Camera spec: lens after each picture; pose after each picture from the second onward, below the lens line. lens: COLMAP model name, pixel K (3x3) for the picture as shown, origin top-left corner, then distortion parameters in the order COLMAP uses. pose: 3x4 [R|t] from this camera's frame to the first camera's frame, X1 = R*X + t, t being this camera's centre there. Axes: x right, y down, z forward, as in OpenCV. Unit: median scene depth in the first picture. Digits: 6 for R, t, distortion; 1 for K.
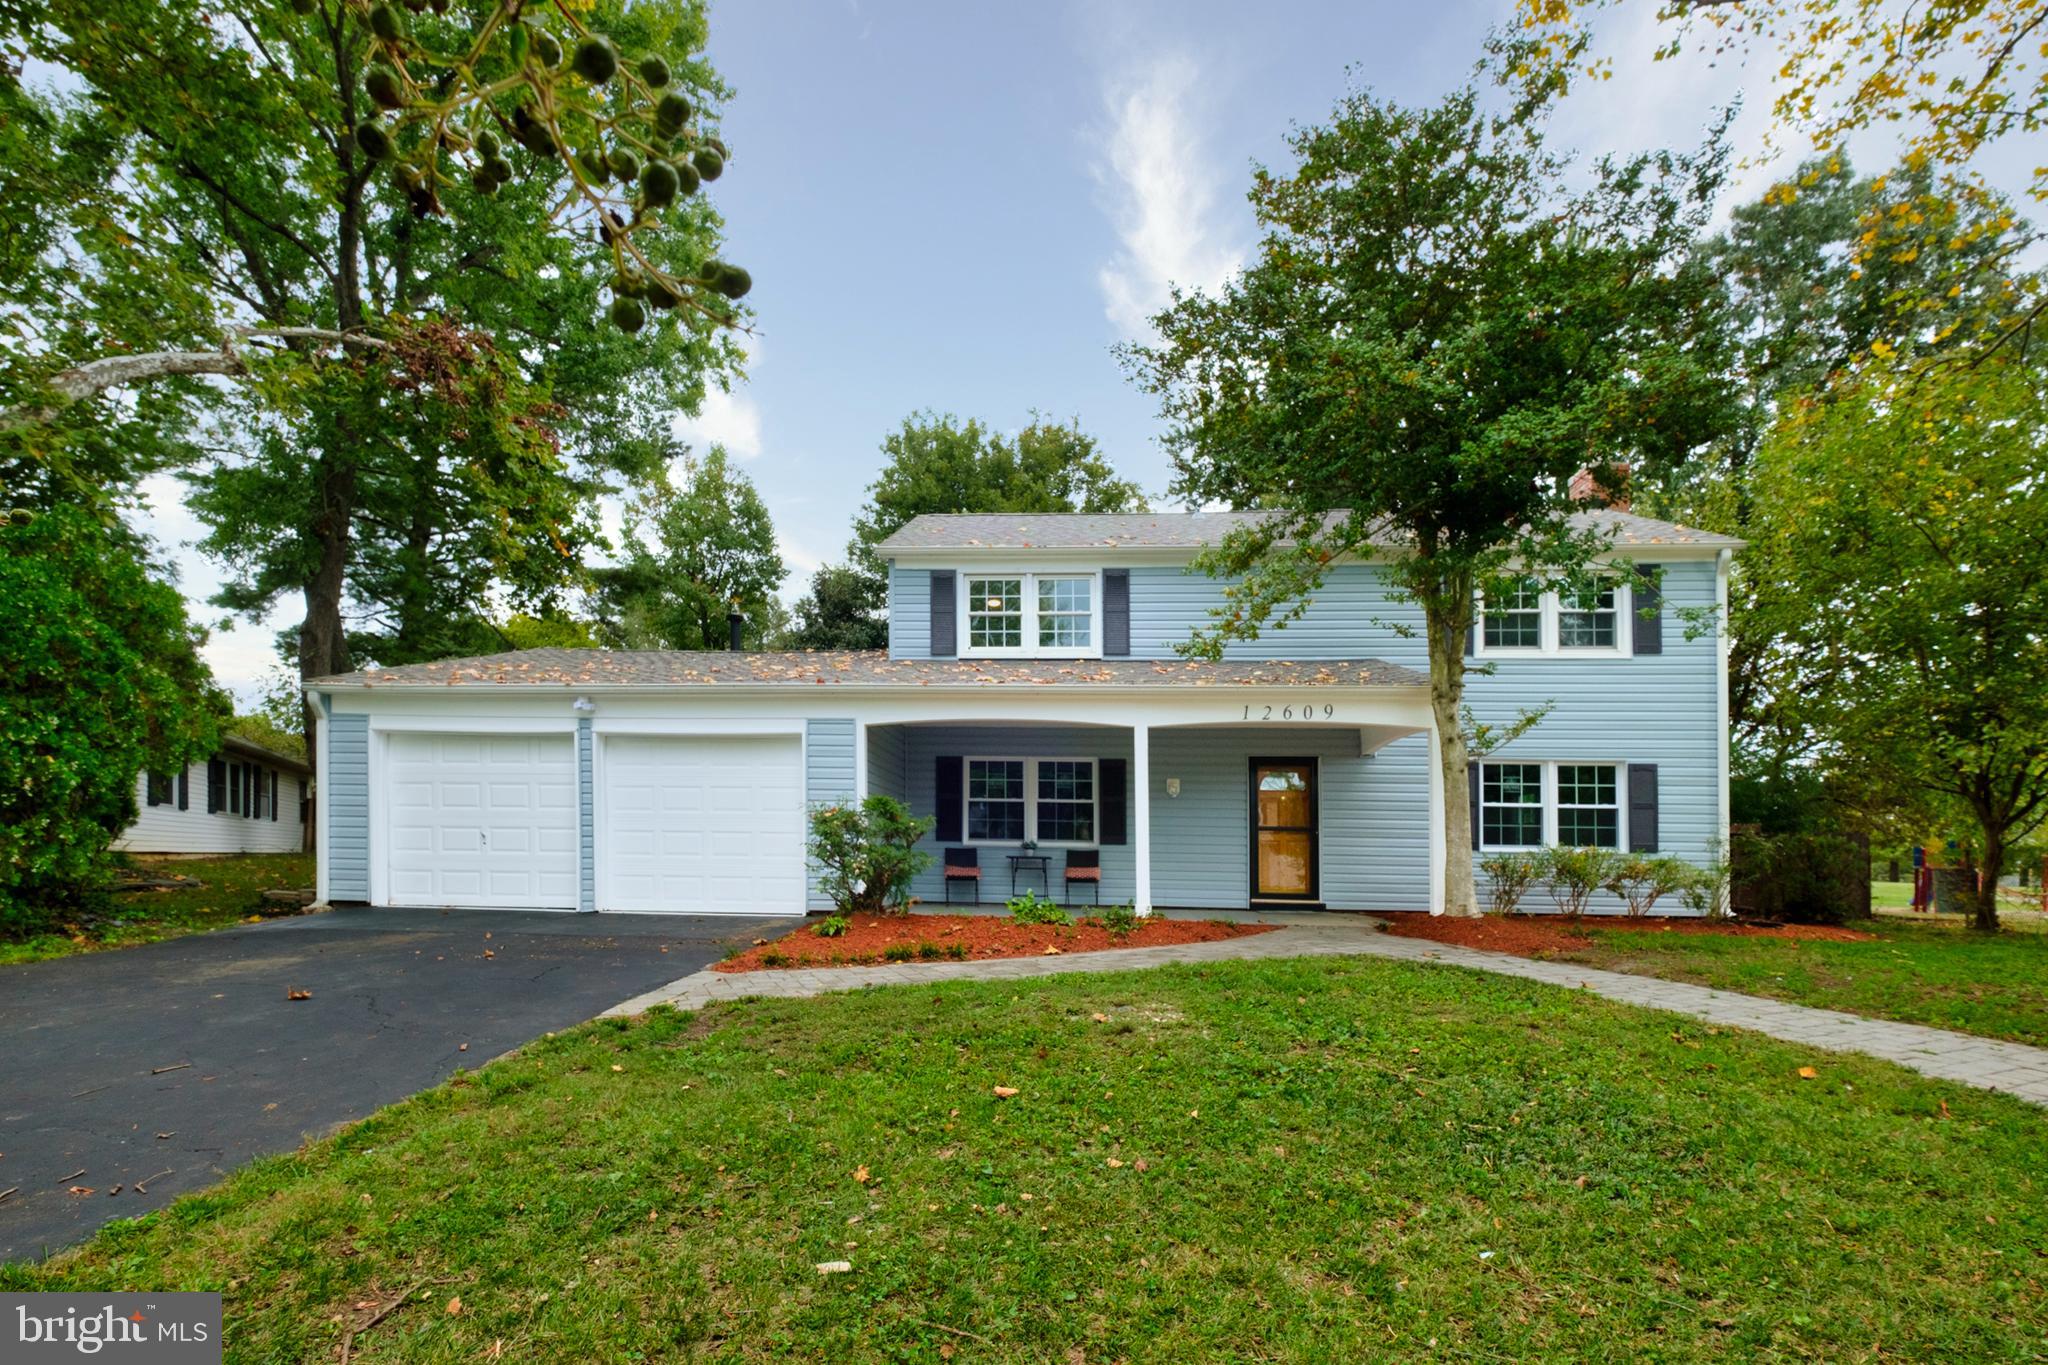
lens RADIAL K [[895.2, 0, 1001.5], [0, 895.2, 804.1], [0, 0, 1]] dist [-0.003185, 0.000438]
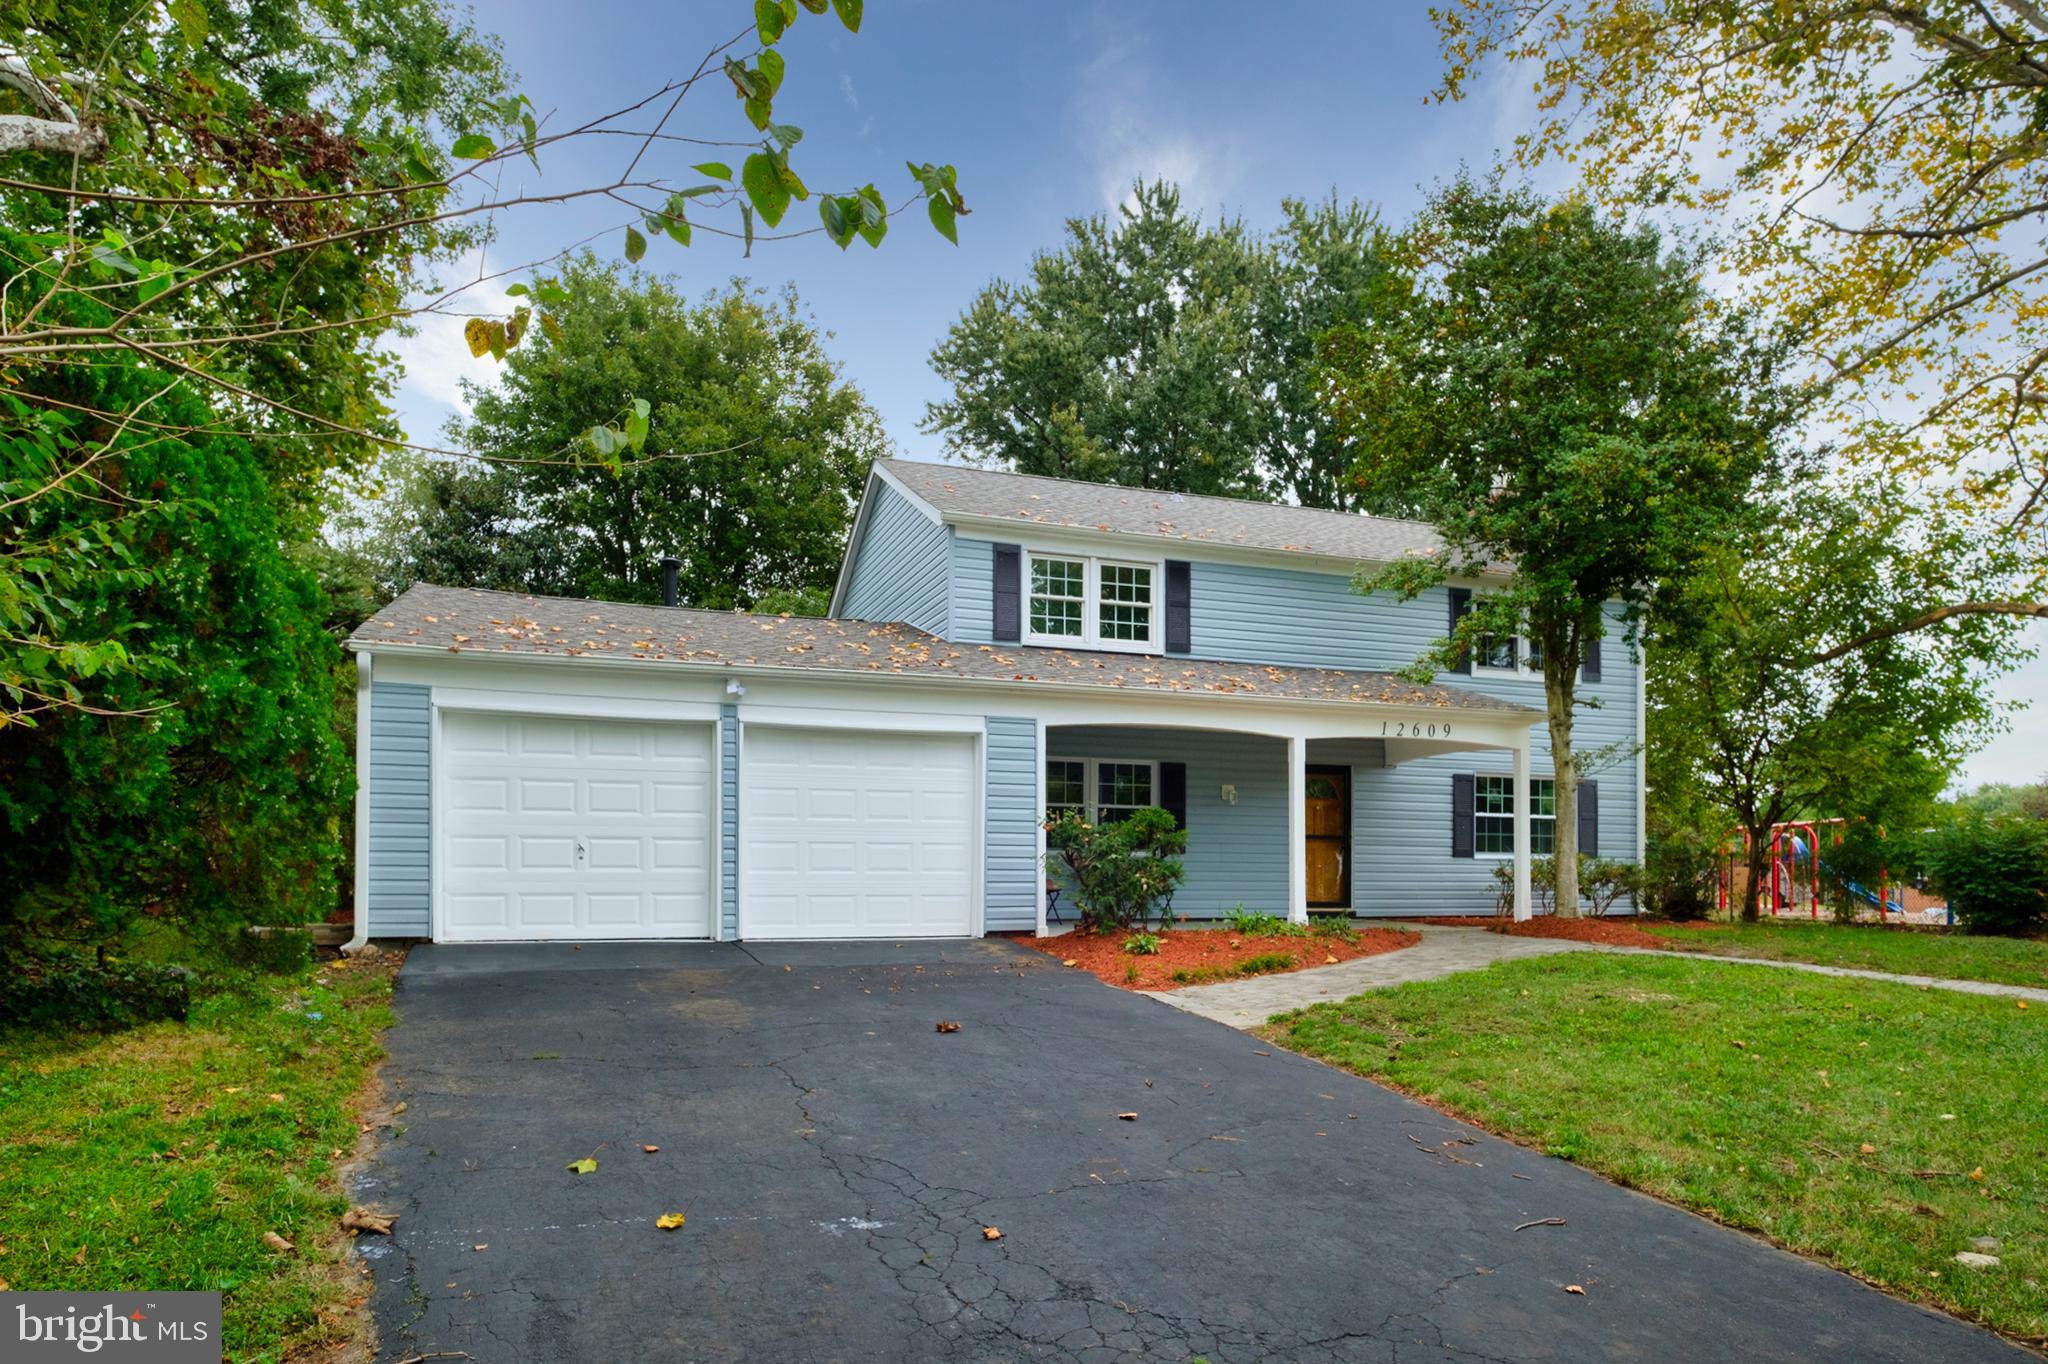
lens RADIAL K [[1187.2, 0, 989.0], [0, 1187.2, 792.1], [0, 0, 1]] dist [-0.004016, 0.000100]
pose [[0.920708, 0.015289, 0.389953, -0.550563], [-0.015919, 0.999872, -0.001615, -0.014625], [-0.389928, -0.004721, 0.920833, -0.076399]]
